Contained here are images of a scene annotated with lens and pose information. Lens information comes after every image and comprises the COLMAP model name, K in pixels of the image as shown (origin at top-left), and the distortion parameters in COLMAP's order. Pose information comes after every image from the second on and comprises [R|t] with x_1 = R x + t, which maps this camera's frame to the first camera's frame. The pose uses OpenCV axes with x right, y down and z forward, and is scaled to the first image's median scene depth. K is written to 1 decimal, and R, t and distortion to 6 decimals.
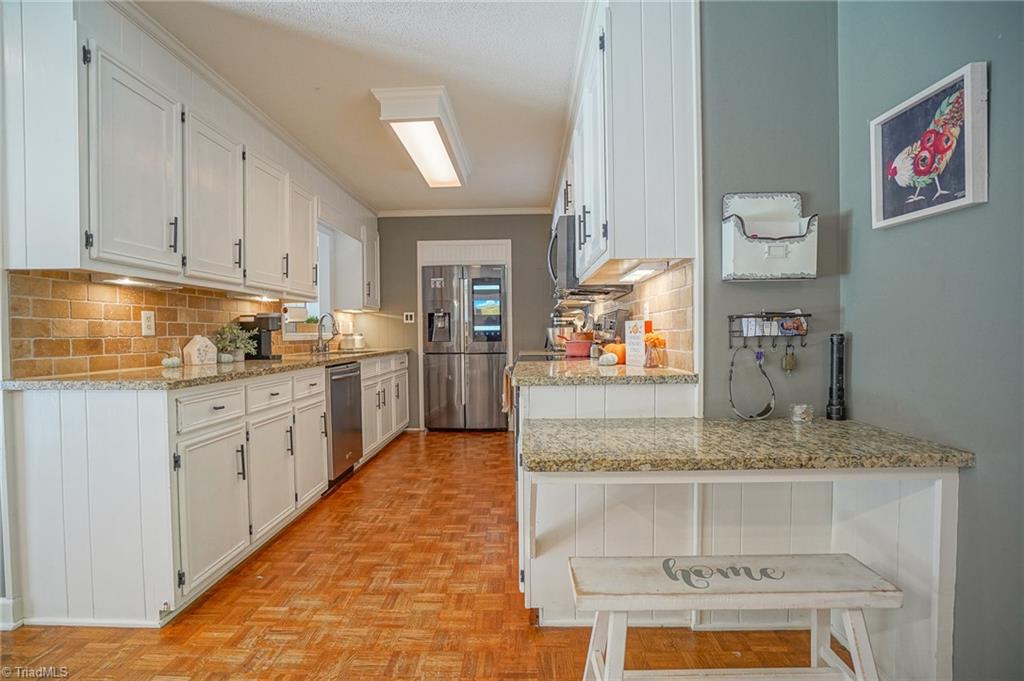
lens RADIAL K [[474.9, 0, 508.5], [0, 474.9, 344.9], [0, 0, 1]] dist [-0.058018, 0.022386]
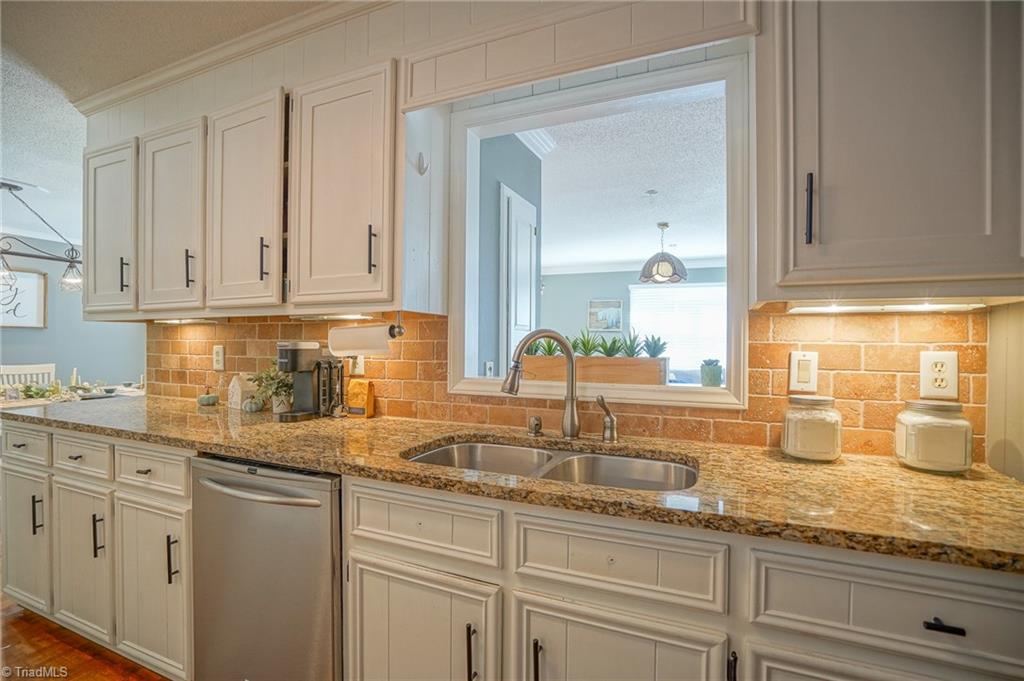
lens RADIAL K [[474.9, 0, 512.9], [0, 474.9, 342.3], [0, 0, 1]] dist [-0.058018, 0.022386]
pose [[-0.373212, 0.005816, -0.927728, -0.063210], [-0.024890, 0.999558, 0.016279, -0.092295], [0.927412, 0.029167, -0.372902, 1.610536]]
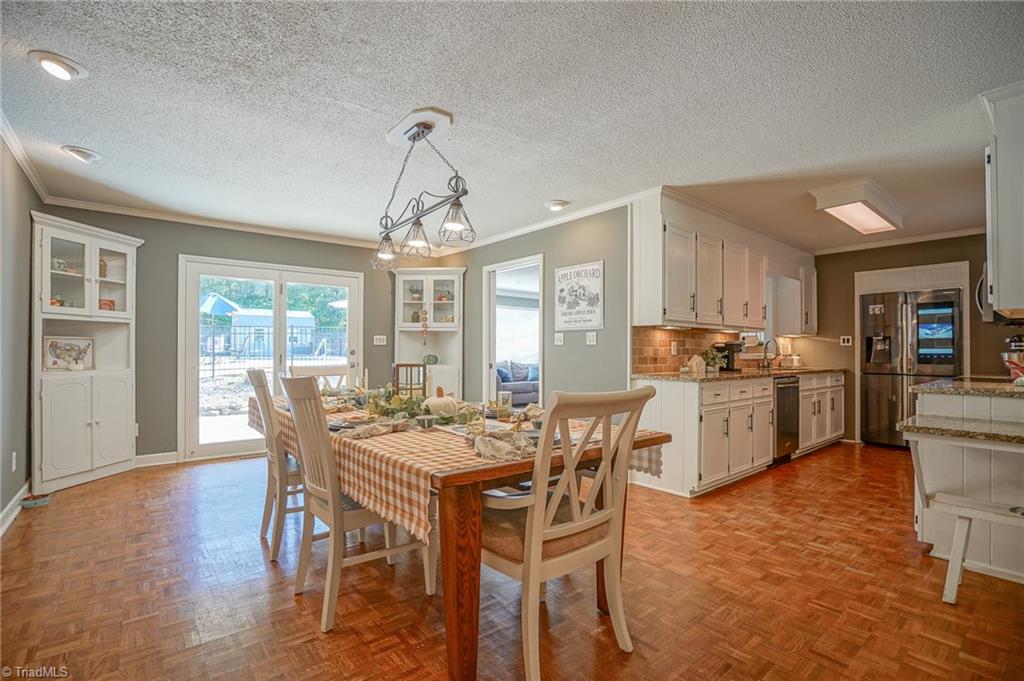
lens RADIAL K [[474.9, 0, 508.5], [0, 474.9, 345.8], [0, 0, 1]] dist [-0.058018, 0.022386]
pose [[0.658488, 0.004069, -0.752580, 0.167414], [-0.029503, 0.999356, -0.020412, 0.000716], [0.752013, 0.035645, 0.658184, -0.605521]]
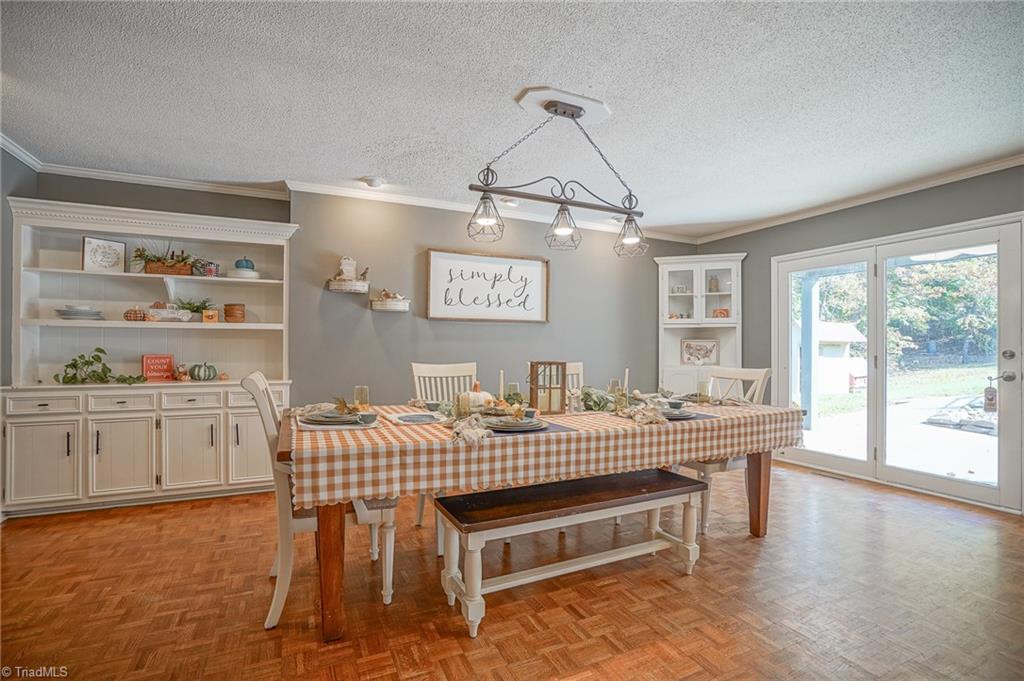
lens RADIAL K [[474.9, 0, 509.8], [0, 474.9, 344.8], [0, 0, 1]] dist [-0.058018, 0.022386]
pose [[-0.892749, -0.001132, -0.450554, -0.189335], [-0.012126, 0.999695, 0.021515, -0.027135], [0.450392, 0.024671, -0.892490, 0.627965]]
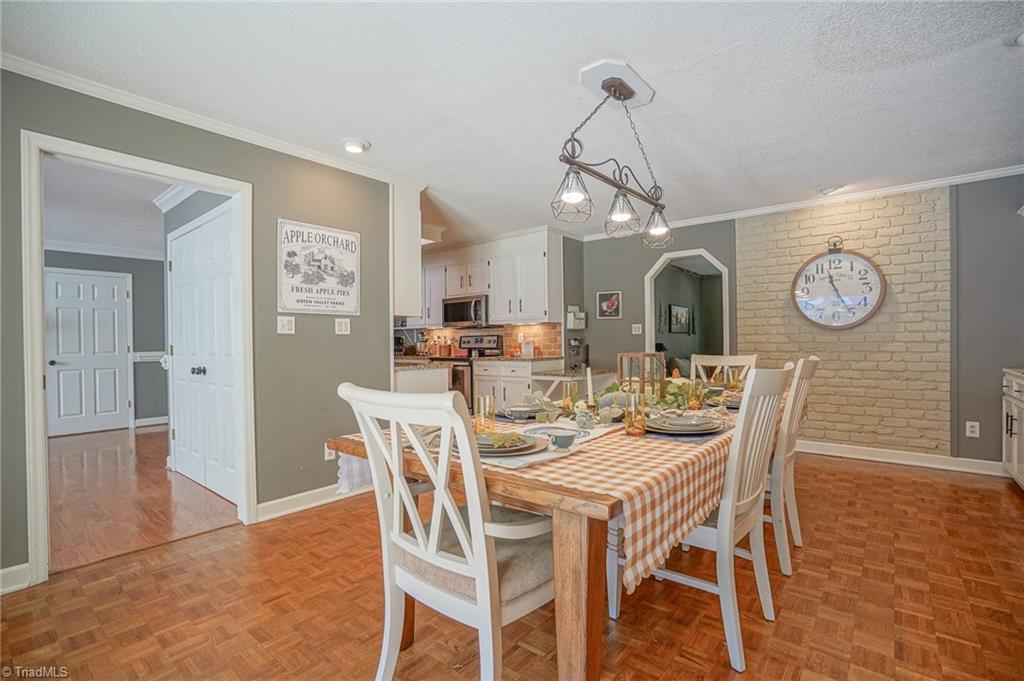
lens RADIAL K [[474.9, 0, 512.7], [0, 474.9, 346.9], [0, 0, 1]] dist [-0.058018, 0.022386]
pose [[0.608881, -0.005344, 0.793243, -1.482354], [0.029235, 0.999449, -0.015707, 0.021304], [-0.792722, 0.032754, 0.608702, -0.473595]]
